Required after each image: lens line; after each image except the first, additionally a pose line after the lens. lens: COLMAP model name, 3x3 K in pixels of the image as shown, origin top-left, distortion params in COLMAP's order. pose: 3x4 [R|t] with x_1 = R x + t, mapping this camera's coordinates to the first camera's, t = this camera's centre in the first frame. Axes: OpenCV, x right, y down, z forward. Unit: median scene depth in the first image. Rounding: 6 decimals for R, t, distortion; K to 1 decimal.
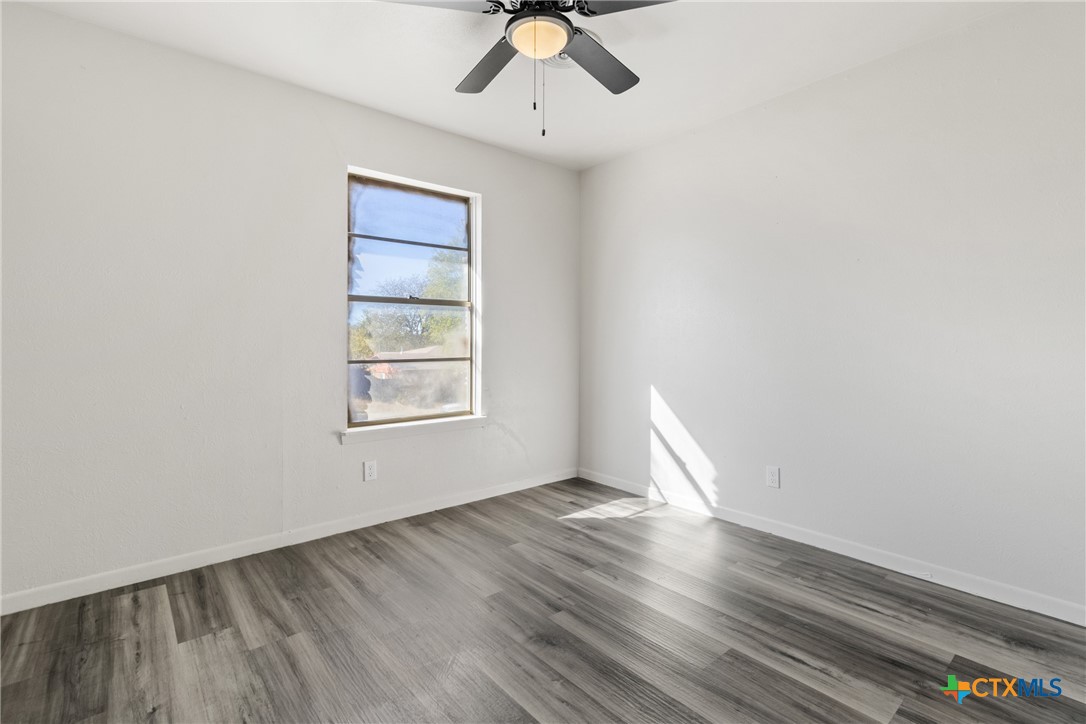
lens RADIAL K [[503.3, 0, 551.7], [0, 503.3, 342.9], [0, 0, 1]] dist [0.004807, -0.000469]
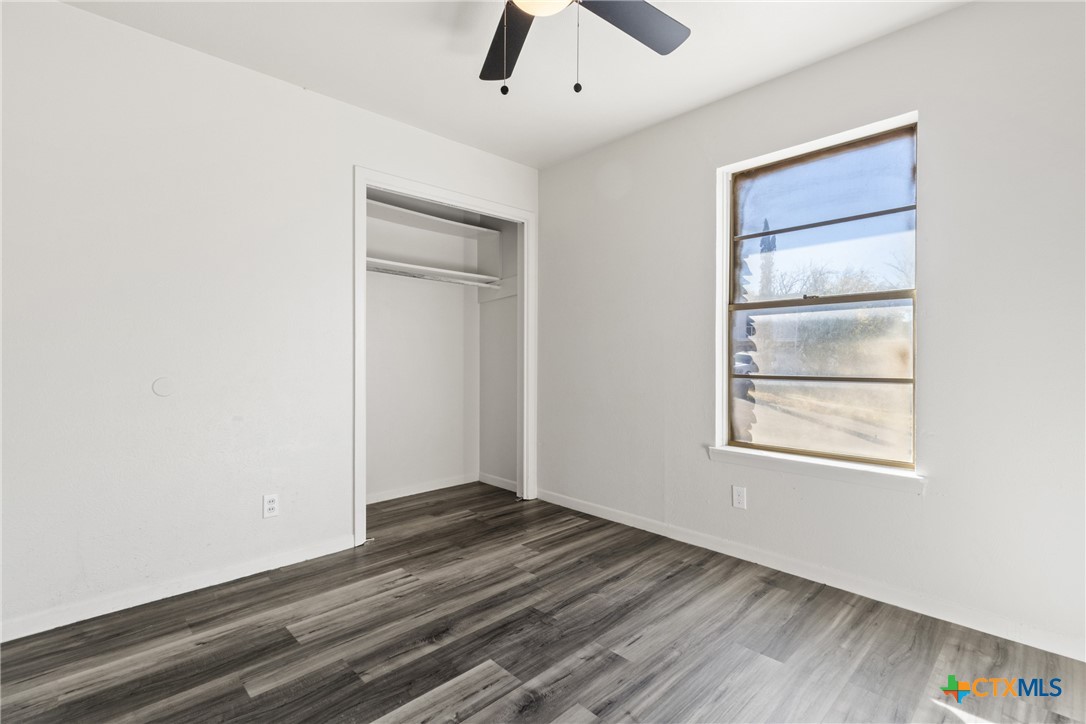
lens RADIAL K [[503.3, 0, 547.2], [0, 503.3, 361.1], [0, 0, 1]] dist [0.004807, -0.000469]
pose [[0.067023, 0.014736, -0.997643, 0.547299], [0.000498, 0.999890, 0.014802, -0.003925], [0.997751, -0.001489, 0.067008, 0.637852]]
